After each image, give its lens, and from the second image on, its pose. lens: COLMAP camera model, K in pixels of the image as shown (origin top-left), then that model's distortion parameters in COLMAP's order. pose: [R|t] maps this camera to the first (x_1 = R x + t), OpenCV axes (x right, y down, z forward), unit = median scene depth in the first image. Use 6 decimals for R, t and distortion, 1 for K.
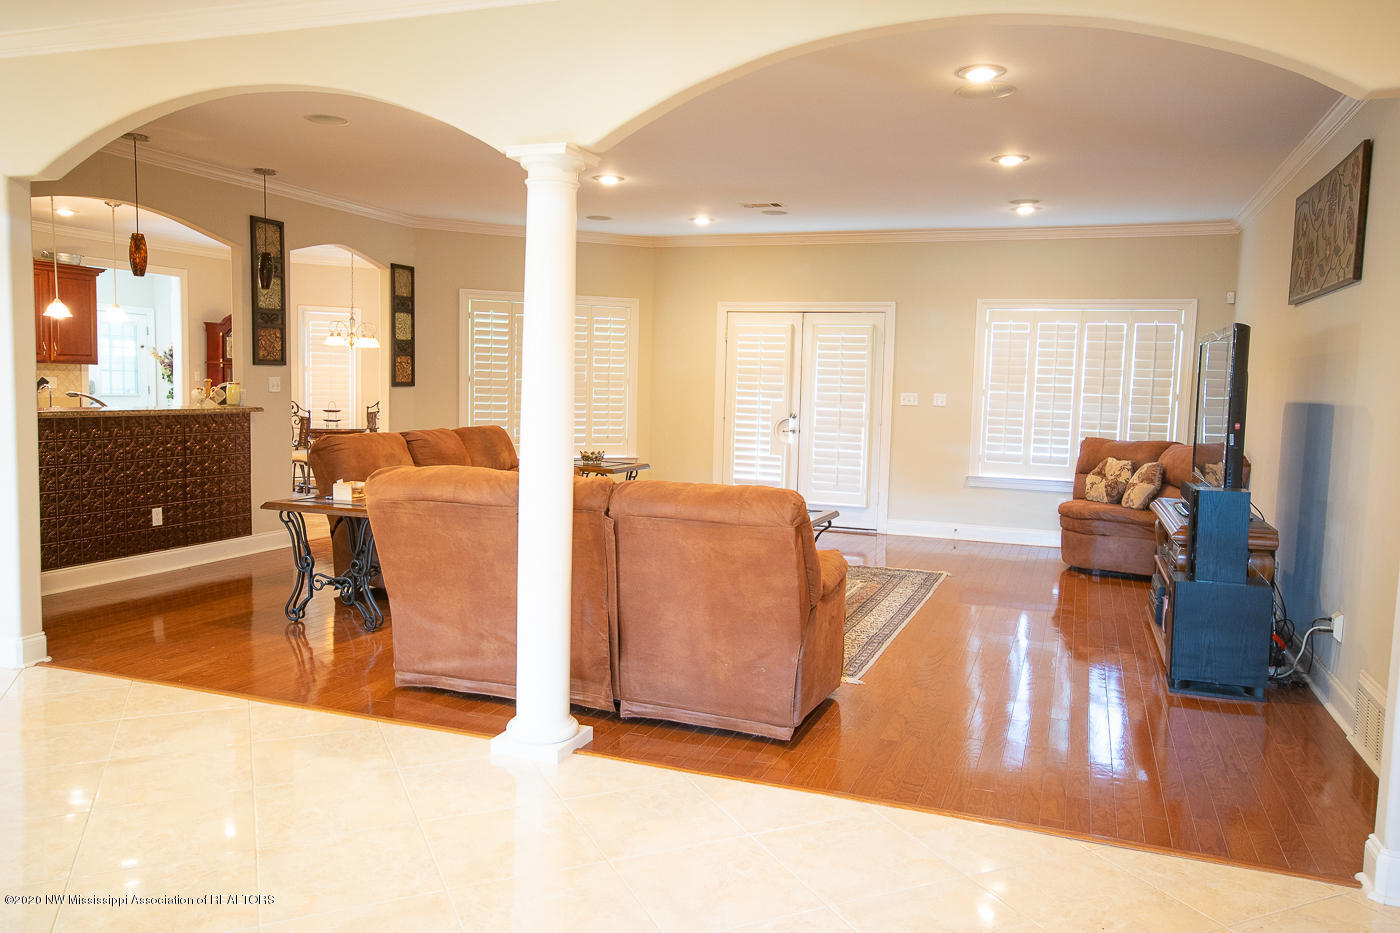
lens RADIAL K [[1022.0, 0, 696.5], [0, 1022.0, 471.0], [0, 0, 1]] dist [0.000913, 0.000013]
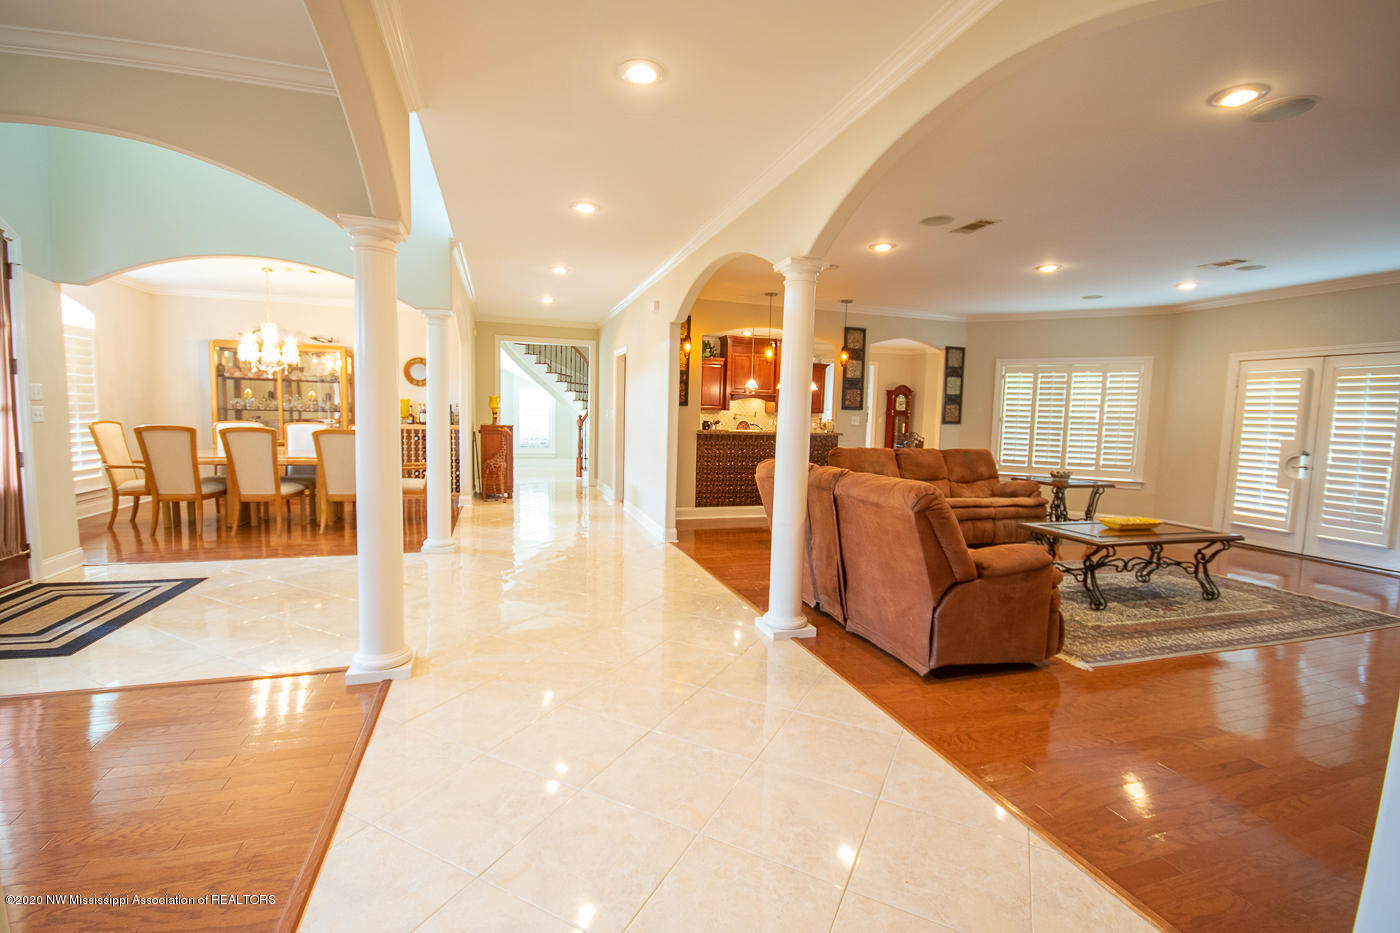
lens RADIAL K [[608.2, 0, 696.0], [0, 608.2, 471.0], [0, 0, 1]] dist [-0.009325, -0.000262]
pose [[0.618842, 0.063408, -0.782953, 0.212404], [-0.079675, 0.996663, 0.017740, 0.004406], [0.781465, 0.051404, 0.621828, 0.116966]]
